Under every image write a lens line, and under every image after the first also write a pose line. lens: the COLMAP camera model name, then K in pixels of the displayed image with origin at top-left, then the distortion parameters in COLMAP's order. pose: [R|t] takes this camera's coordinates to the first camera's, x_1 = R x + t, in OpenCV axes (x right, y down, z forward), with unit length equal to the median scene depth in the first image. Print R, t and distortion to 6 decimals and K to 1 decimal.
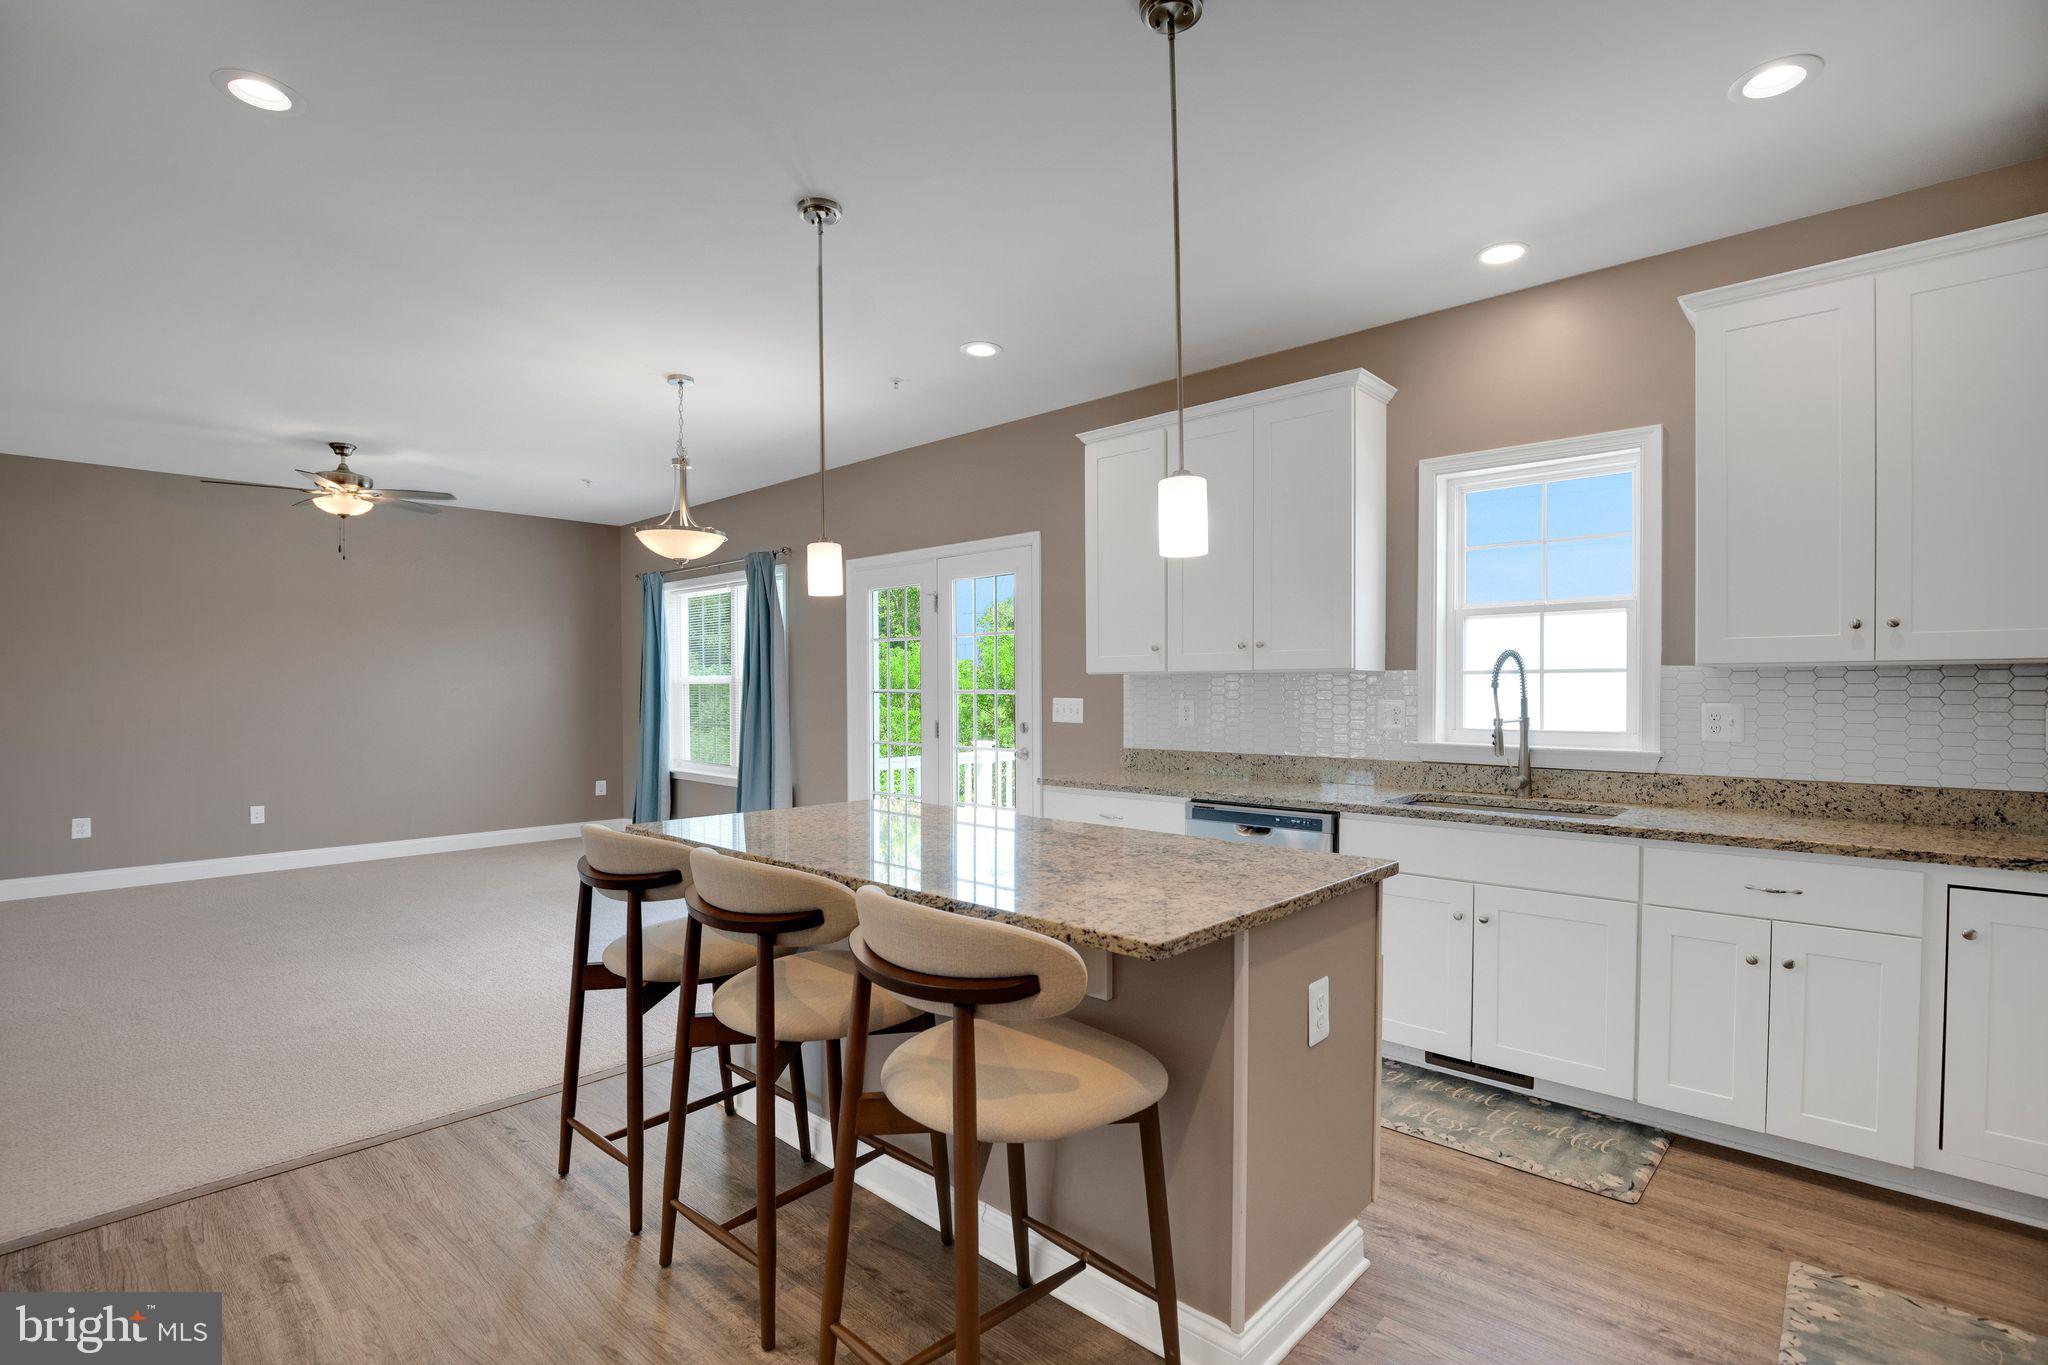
lens RADIAL K [[945.2, 0, 1033.0], [0, 945.2, 691.7], [0, 0, 1]] dist [-0.025477, 0.000974]
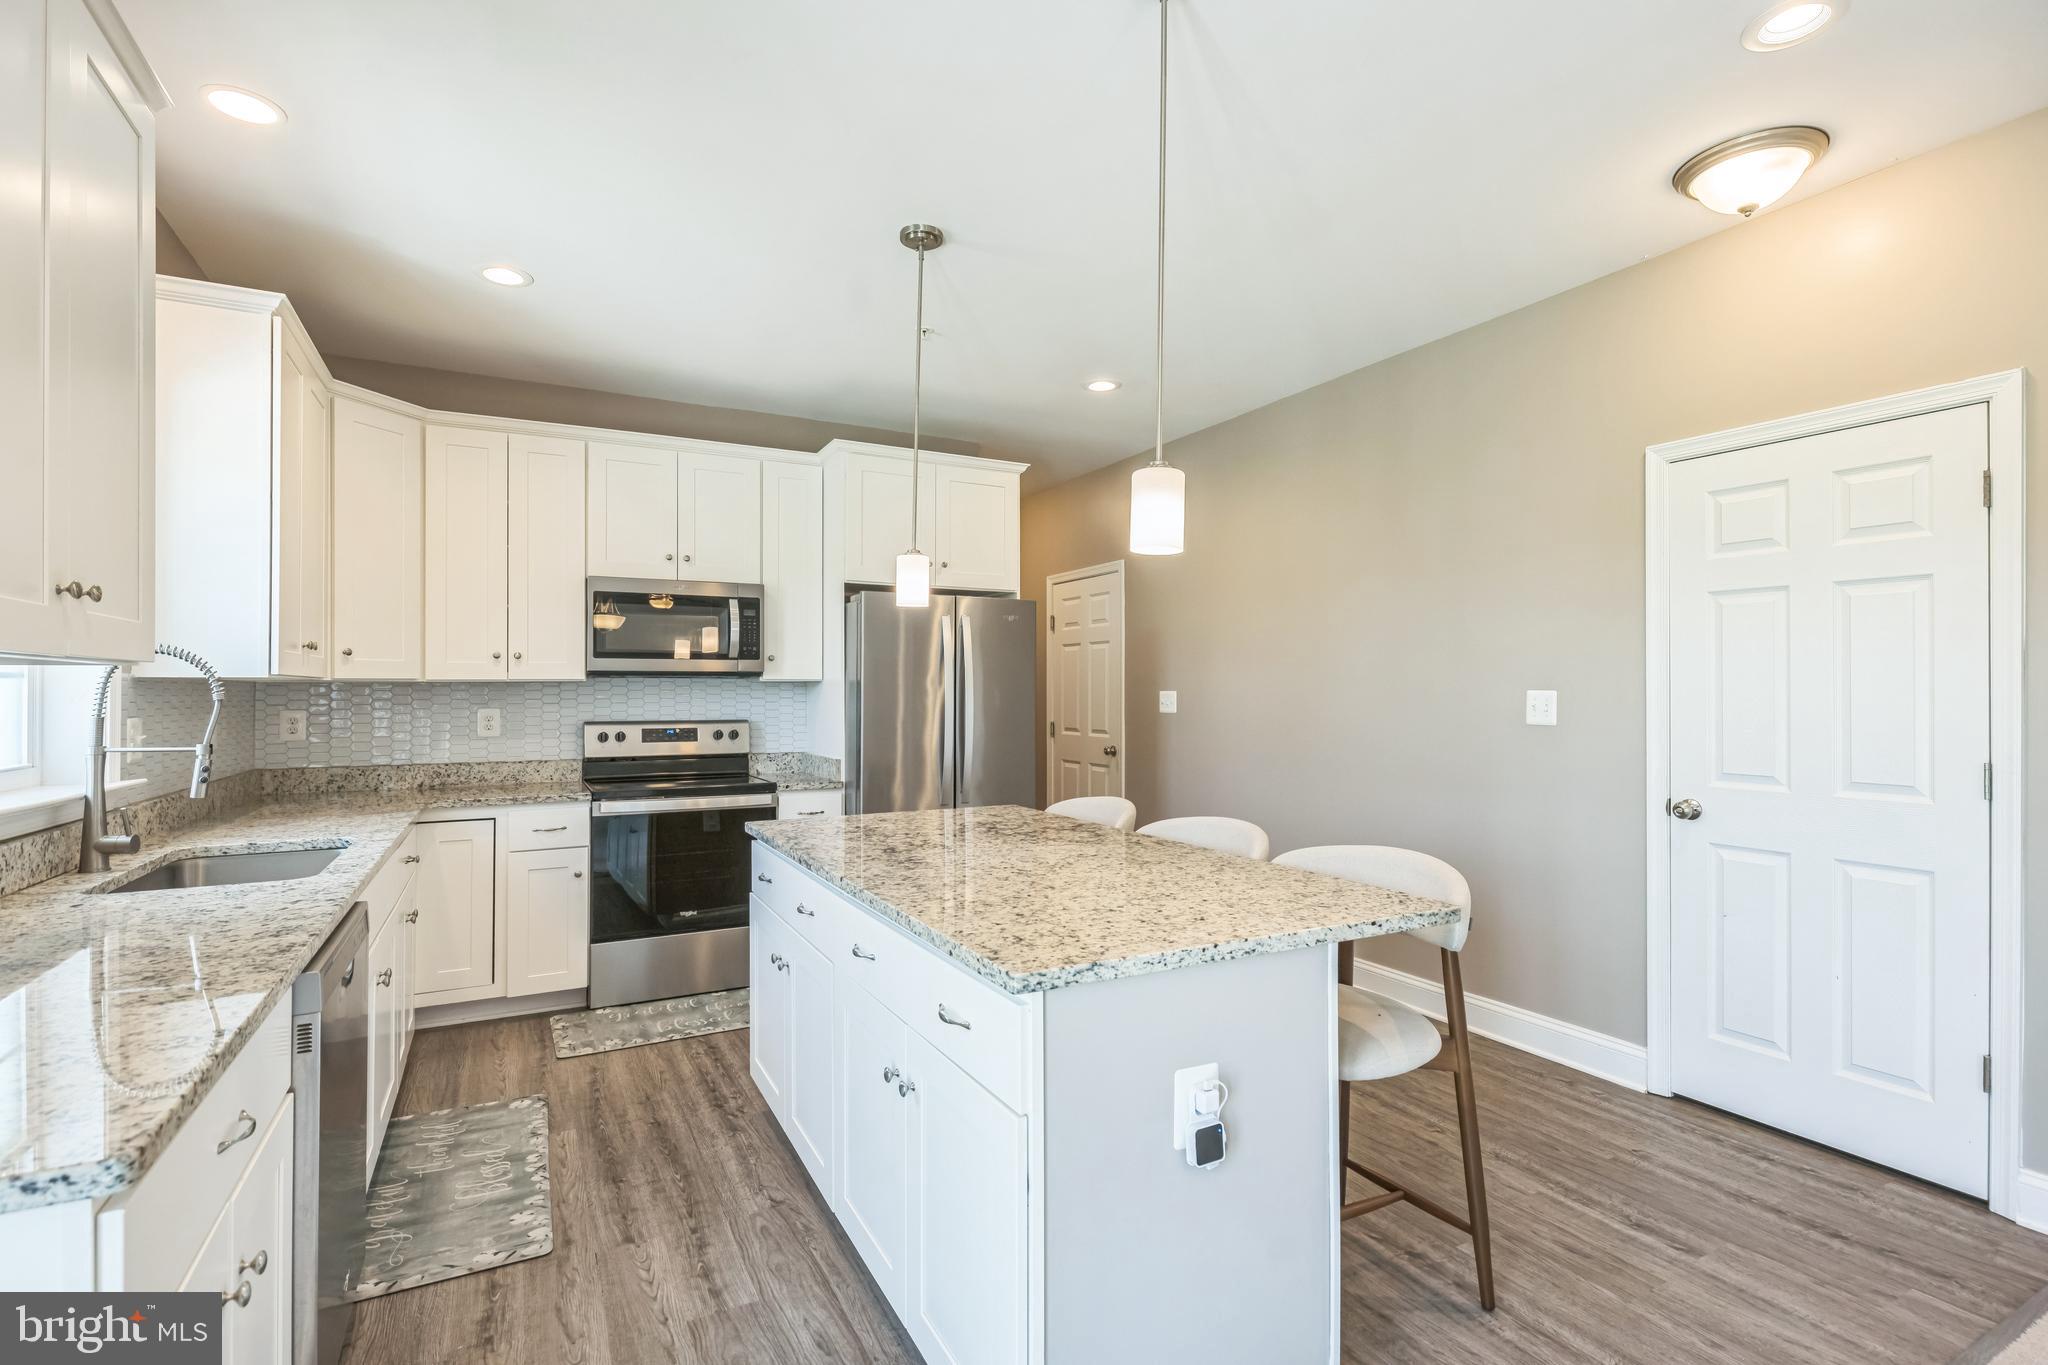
lens RADIAL K [[959.0, 0, 1026.2], [0, 959.0, 678.8], [0, 0, 1]] dist [0.010460, -0.004907]
pose [[-0.942062, 0.009338, 0.335308, -0.313208], [0.006148, 0.999925, -0.010574, -0.008073], [-0.335382, -0.007899, -0.942049, 1.452501]]
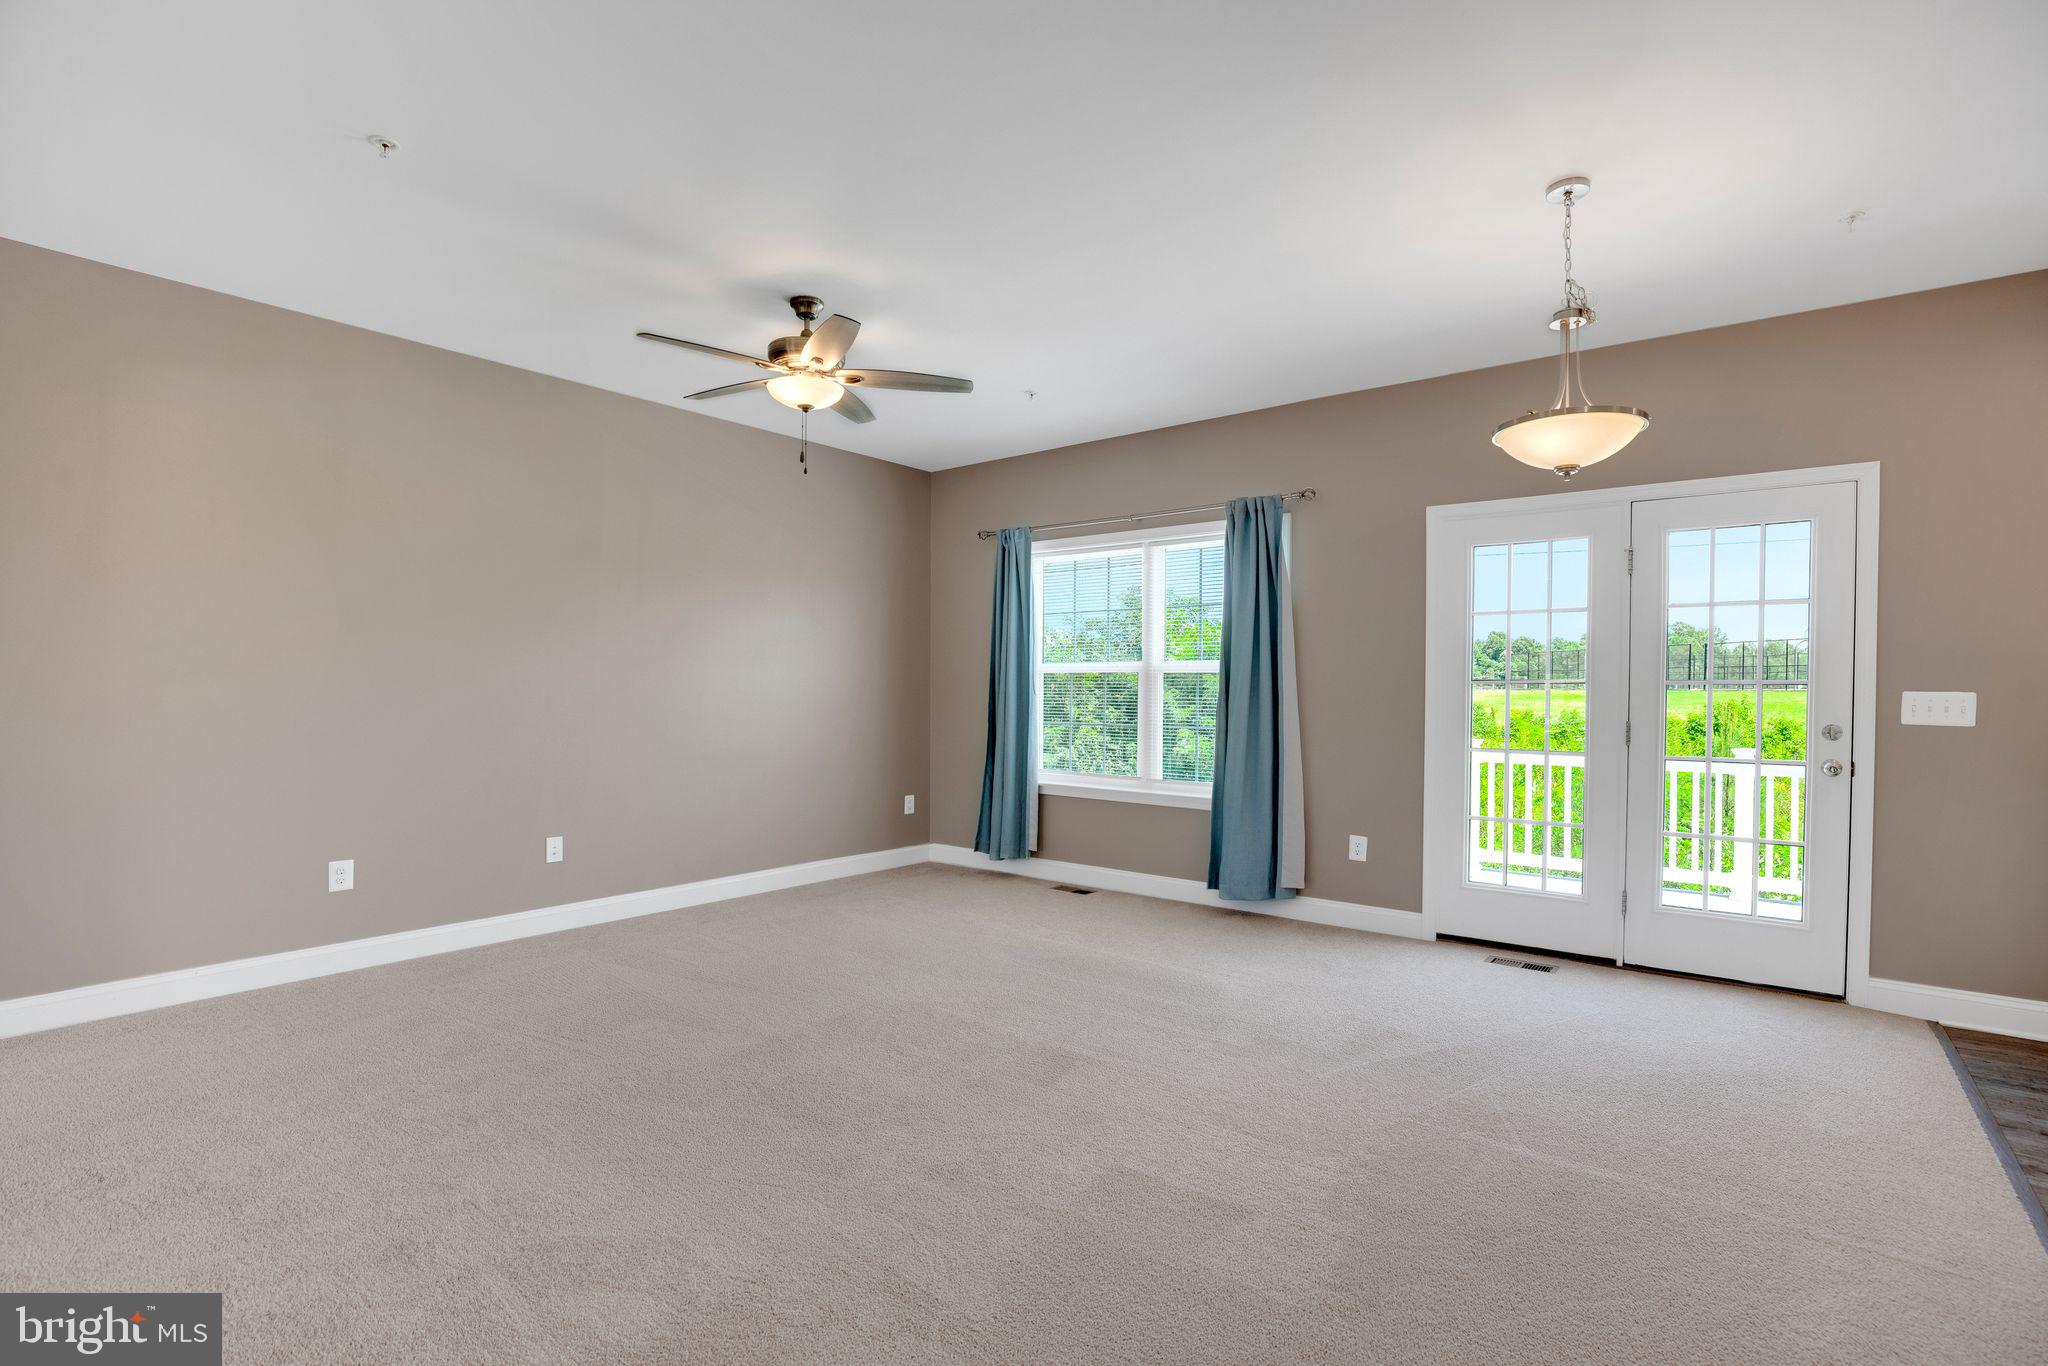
lens RADIAL K [[945.2, 0, 1015.9], [0, 945.2, 685.6], [0, 0, 1]] dist [-0.025477, 0.000974]
pose [[0.996864, 0.011036, 0.078360, -1.087478], [-0.010490, 0.999918, -0.007377, 0.021862], [-0.078435, 0.006532, 0.996898, 0.532092]]
